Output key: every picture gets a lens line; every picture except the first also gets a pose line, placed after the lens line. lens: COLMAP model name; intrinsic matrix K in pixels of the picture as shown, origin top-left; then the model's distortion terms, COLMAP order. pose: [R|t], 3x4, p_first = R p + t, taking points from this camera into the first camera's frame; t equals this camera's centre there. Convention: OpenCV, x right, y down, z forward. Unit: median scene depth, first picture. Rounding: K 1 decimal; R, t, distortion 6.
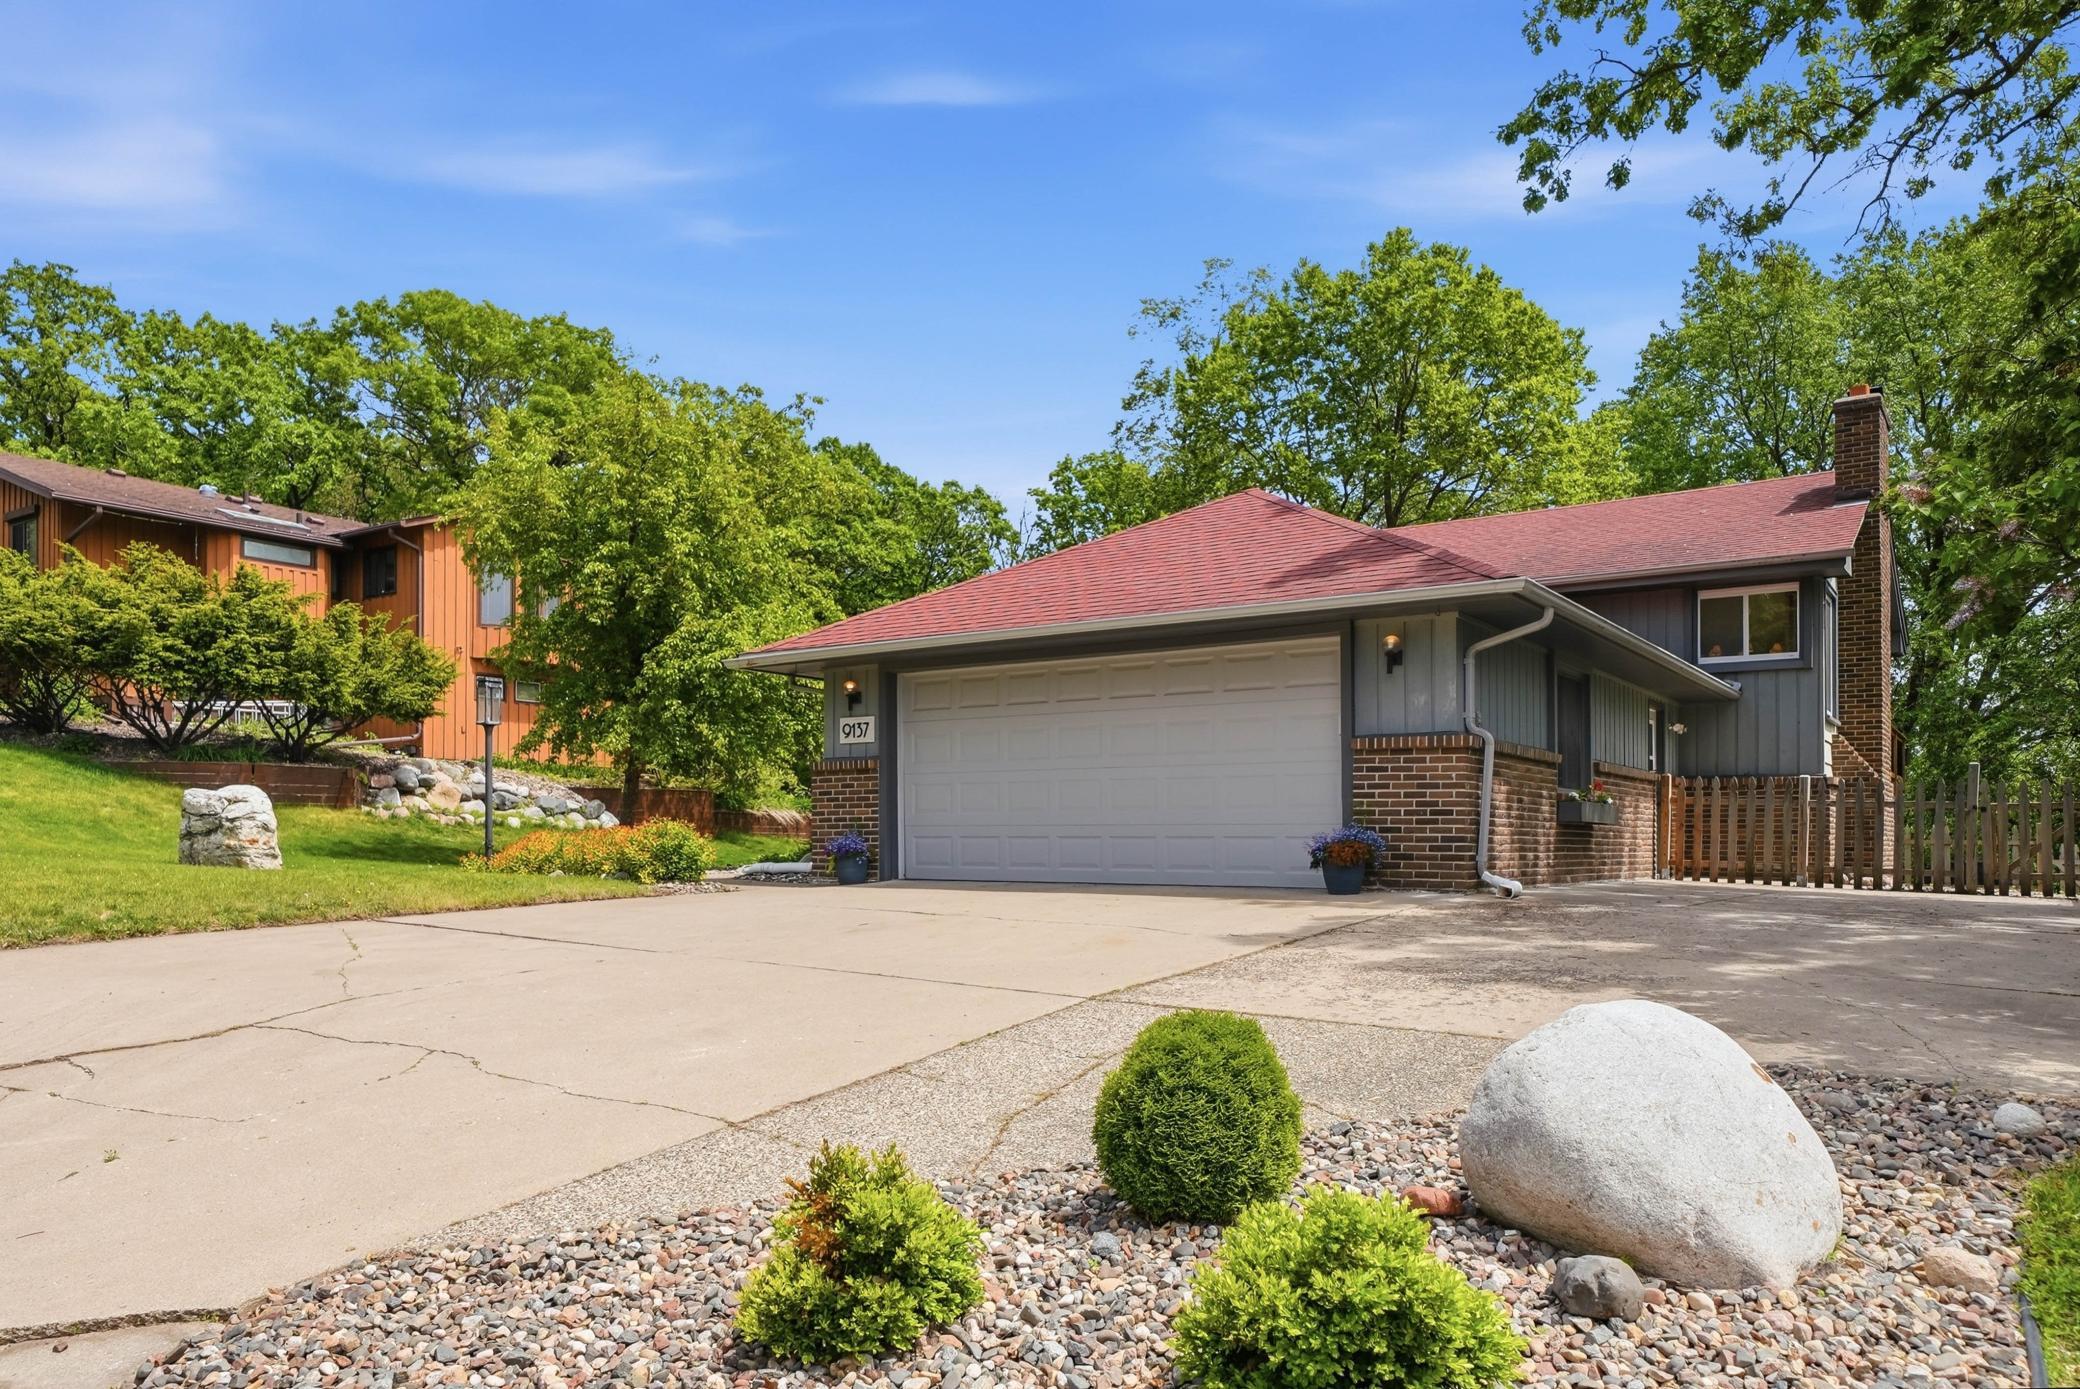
lens RADIAL K [[1382.3, 0, 1041.7], [0, 1382.3, 814.4], [0, 0, 1]] dist [0.002787, 0.001294]
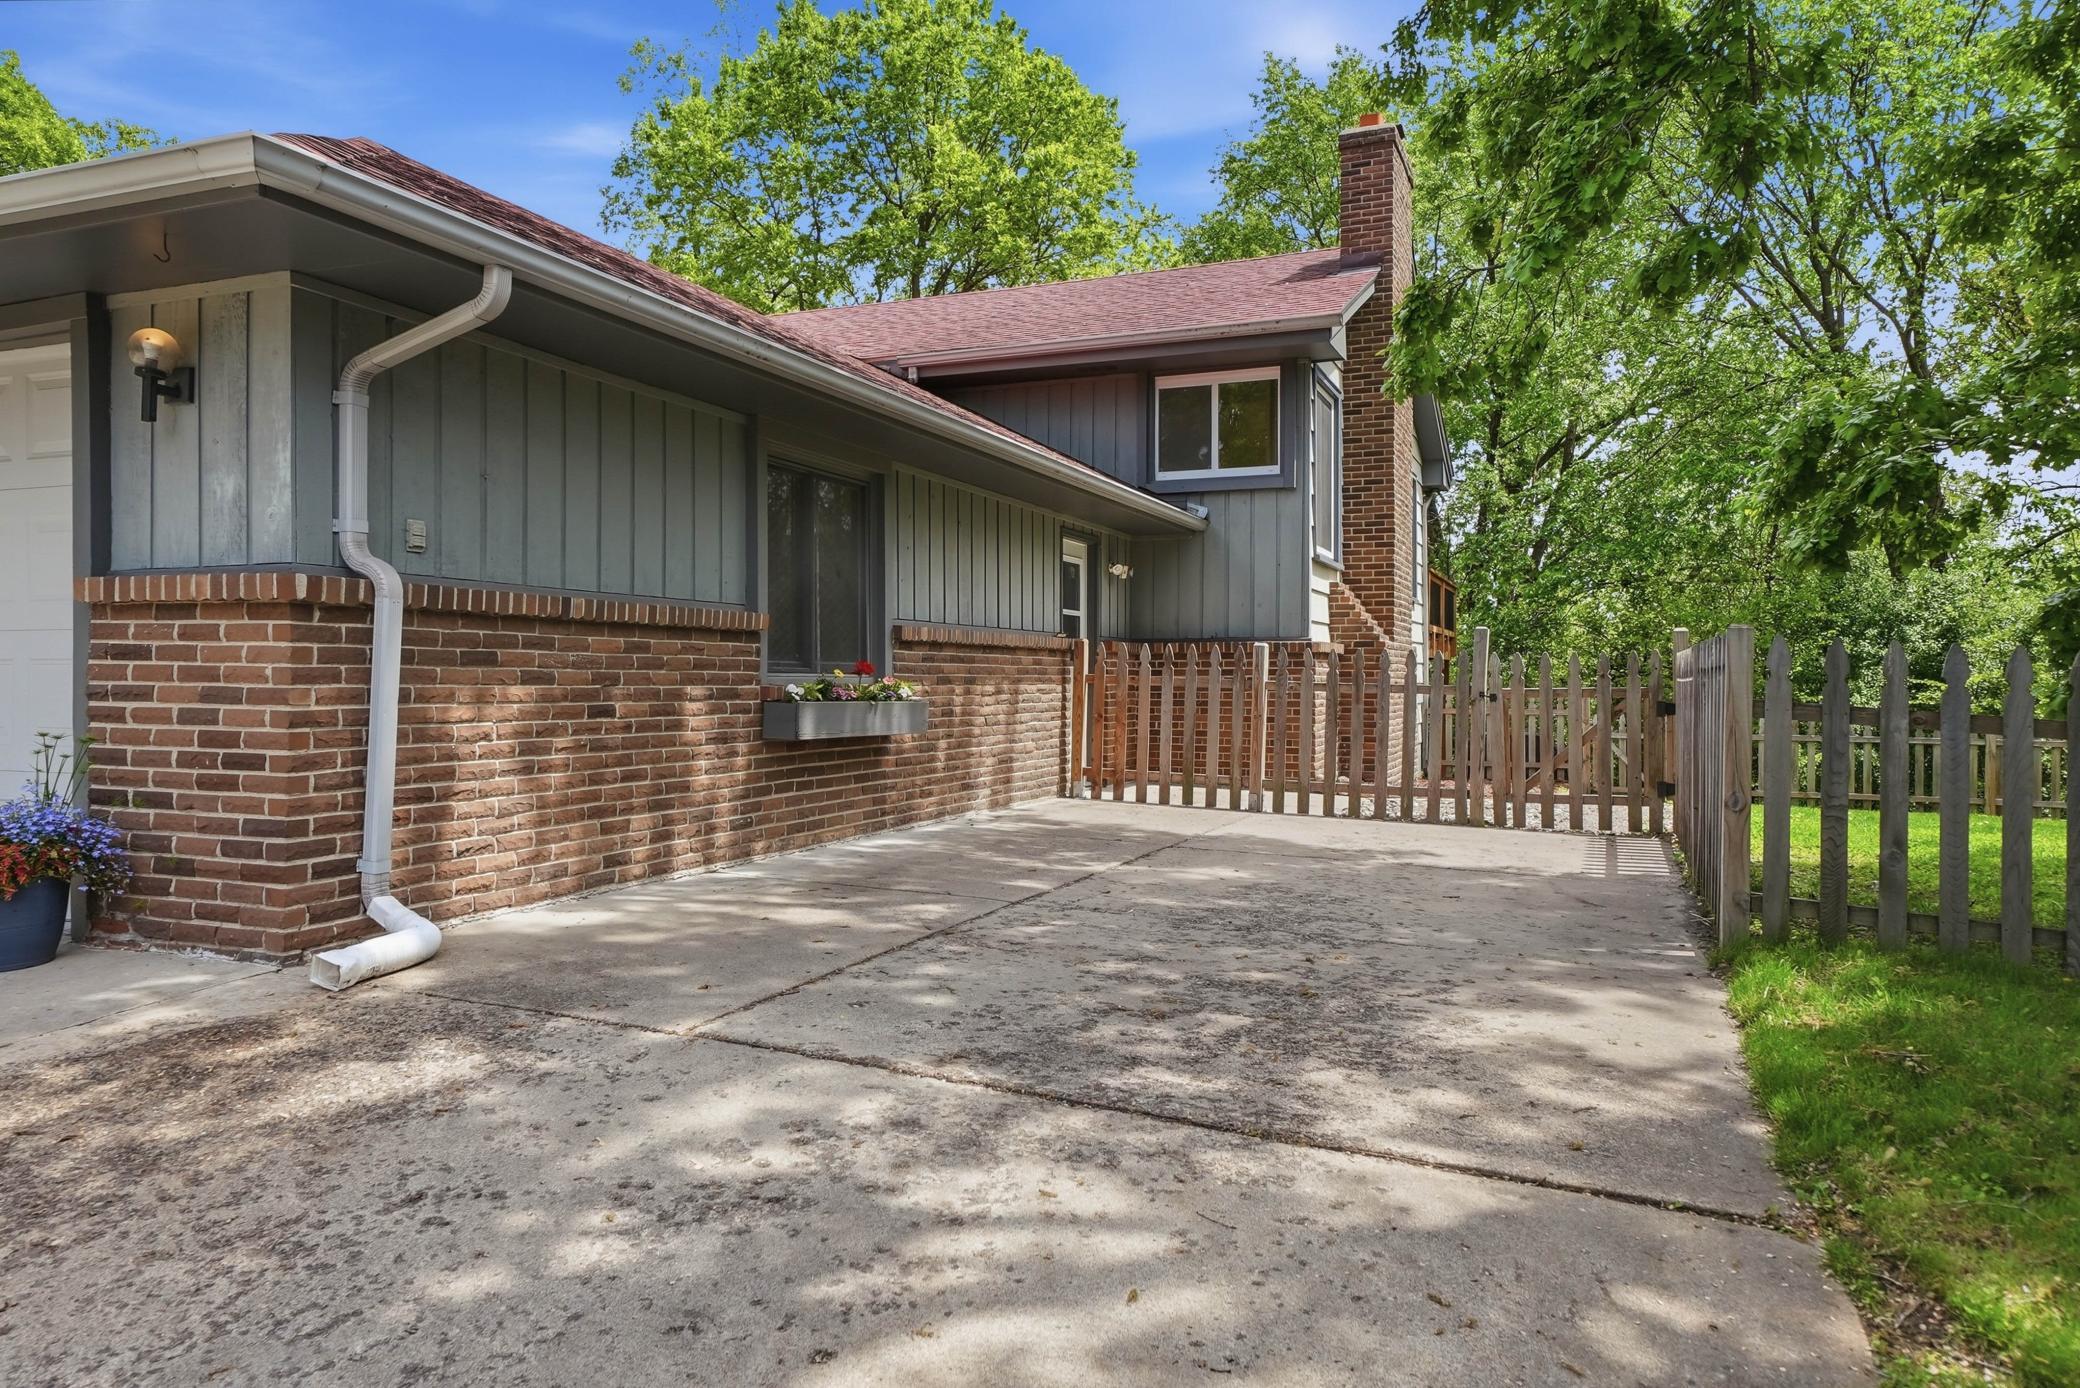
lens RADIAL K [[1460.7, 0, 995.8], [0, 1460.7, 684.0], [0, 0, 1]] dist [0.008211, 0.002597]
pose [[0.973006, -0.006318, 0.230694, 0.235350], [0.002739, 0.999871, 0.015834, -0.017693], [-0.230765, -0.014774, 0.972897, 0.307314]]
